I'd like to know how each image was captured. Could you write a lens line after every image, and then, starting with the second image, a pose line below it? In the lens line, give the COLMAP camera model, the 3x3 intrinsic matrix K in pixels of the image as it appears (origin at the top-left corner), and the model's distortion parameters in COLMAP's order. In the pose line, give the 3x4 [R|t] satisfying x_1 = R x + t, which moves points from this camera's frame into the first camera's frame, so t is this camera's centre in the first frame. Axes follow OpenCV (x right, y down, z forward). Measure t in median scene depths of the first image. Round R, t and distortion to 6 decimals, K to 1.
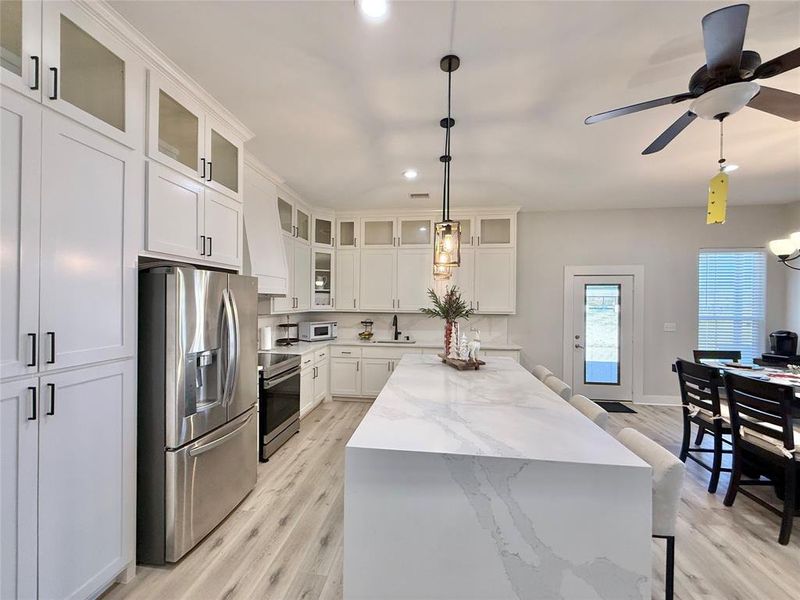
lens RADIAL K [[318.3, 0, 400.0], [0, 318.3, 300.0], [0, 0, 1]] dist [-0.000249, -0.000088]
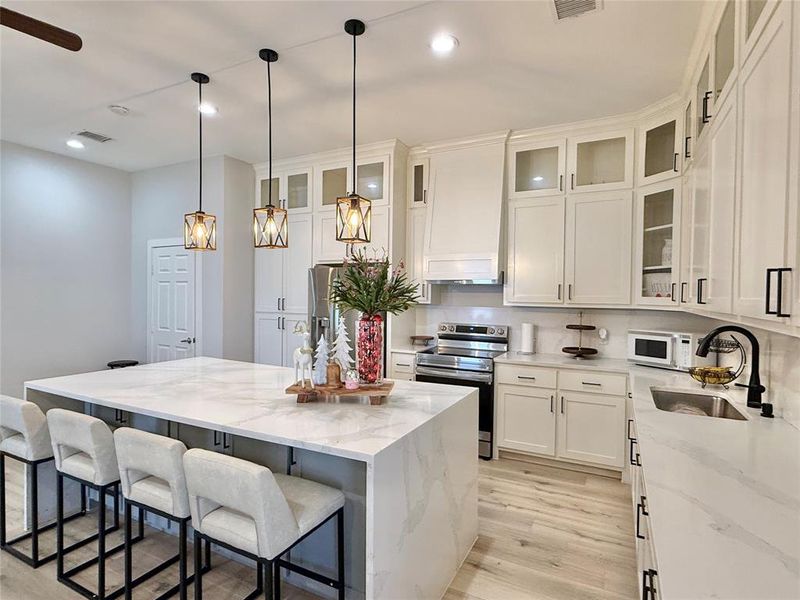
lens RADIAL K [[433.2, 0, 400.0], [0, 433.2, 300.0], [0, 0, 1]] dist [0.003482, 0.000715]
pose [[-0.345457, -0.002024, -0.938432, 0.558300], [-0.014573, 0.999889, 0.003208, 0.024981], [0.938321, 0.014784, -0.345448, 0.895752]]
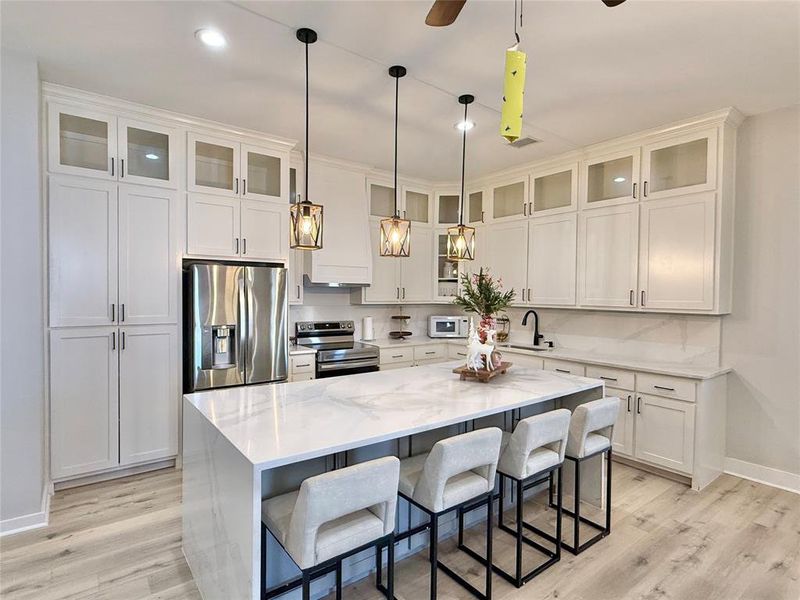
lens RADIAL K [[424.9, 0, 400.0], [0, 424.9, 300.0], [0, 0, 1]] dist [0.000372, 0.000991]
pose [[0.698284, 0.009750, -0.715754, 0.500552], [-0.001659, 0.999927, 0.012003, 0.012757], [0.715819, -0.007194, 0.698249, 0.121117]]
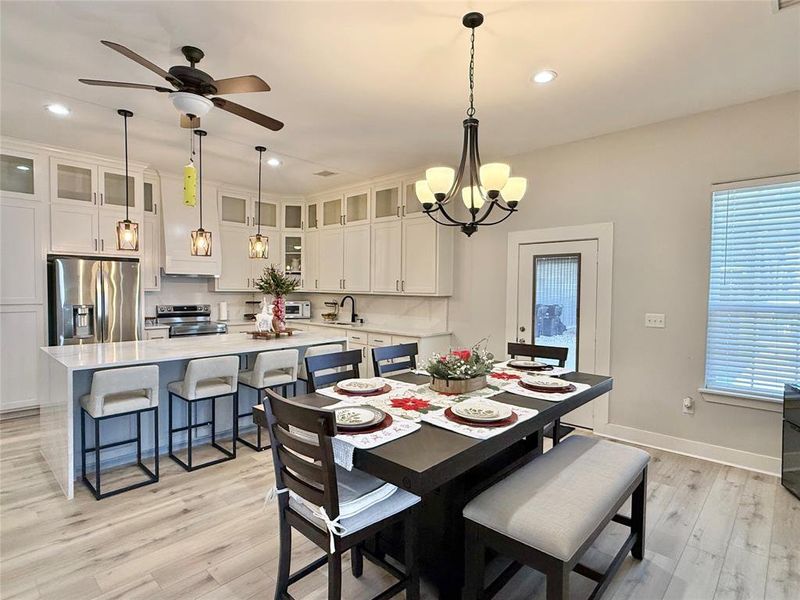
lens RADIAL K [[424.9, 0, 400.0], [0, 424.9, 300.0], [0, 0, 1]] dist [0.000372, 0.000991]
pose [[0.808406, 0.018620, -0.588330, 0.930755], [-0.003403, 0.999631, 0.026962, 0.025502], [0.588615, -0.019794, 0.808171, 0.055261]]
